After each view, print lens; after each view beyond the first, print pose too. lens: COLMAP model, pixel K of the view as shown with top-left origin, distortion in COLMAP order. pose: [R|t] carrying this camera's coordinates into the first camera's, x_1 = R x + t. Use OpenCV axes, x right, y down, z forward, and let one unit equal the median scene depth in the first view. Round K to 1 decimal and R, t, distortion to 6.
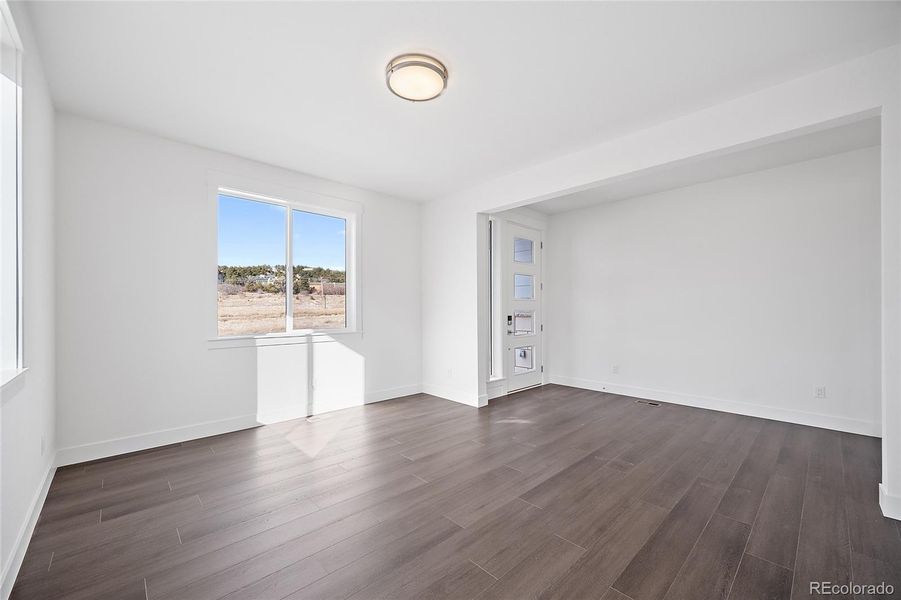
lens RADIAL K [[356.8, 0, 445.8], [0, 356.8, 304.0], [0, 0, 1]] dist [0.001108, 0.000143]
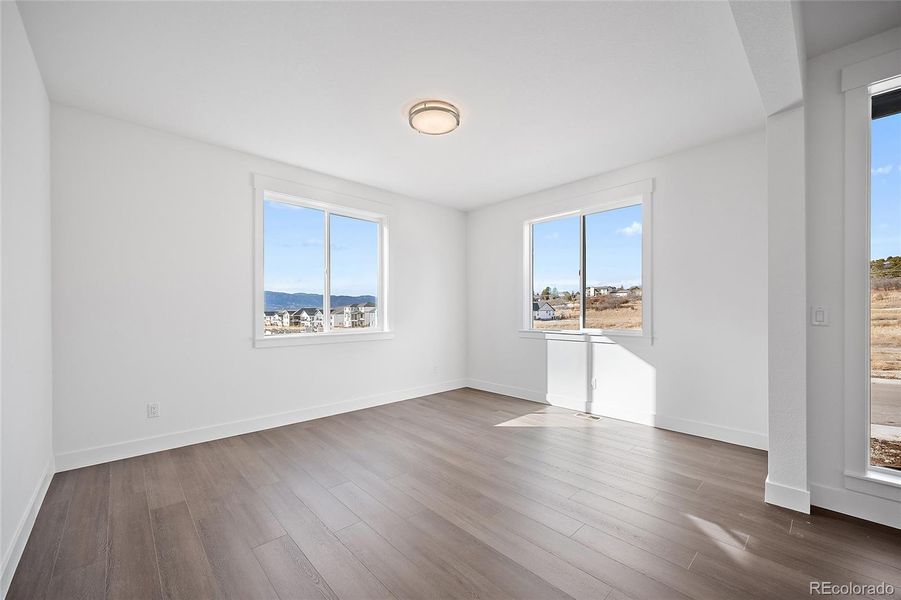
lens RADIAL K [[356.8, 0, 446.0], [0, 356.8, 309.2], [0, 0, 1]] dist [0.001108, 0.000143]
pose [[0.002071, -0.004056, -0.999990, 0.640523], [0.017558, 0.999838, -0.004019, 0.011617], [0.999844, -0.017549, 0.002142, 0.589289]]
